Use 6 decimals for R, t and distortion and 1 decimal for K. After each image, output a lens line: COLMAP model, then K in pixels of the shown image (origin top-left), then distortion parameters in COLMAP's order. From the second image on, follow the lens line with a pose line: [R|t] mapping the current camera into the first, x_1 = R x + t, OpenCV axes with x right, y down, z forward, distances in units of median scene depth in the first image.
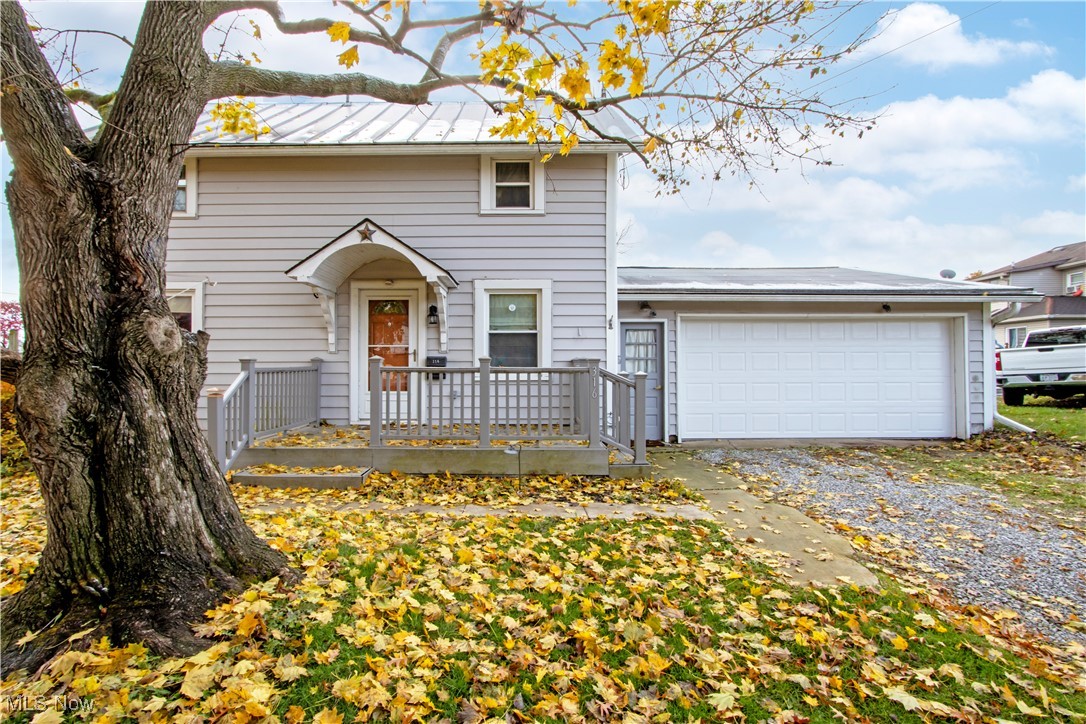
lens RADIAL K [[501.3, 0, 543.2], [0, 501.3, 360.6], [0, 0, 1]] dist [-0.013734, 0.000601]
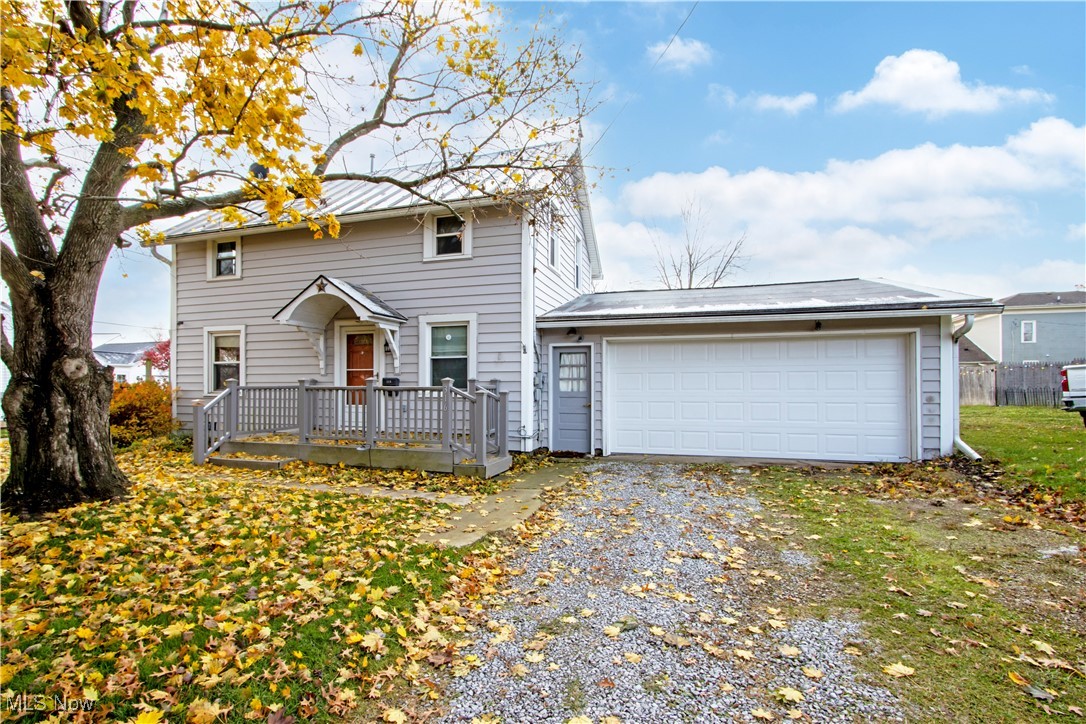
lens RADIAL K [[501.3, 0, 538.1], [0, 501.3, 383.5], [0, 0, 1]] dist [-0.013734, 0.000601]
pose [[0.957045, -0.000664, -0.289939, 0.502165], [0.002465, 0.999980, 0.005845, -0.000477], [0.289929, -0.006309, 0.957027, -0.096411]]
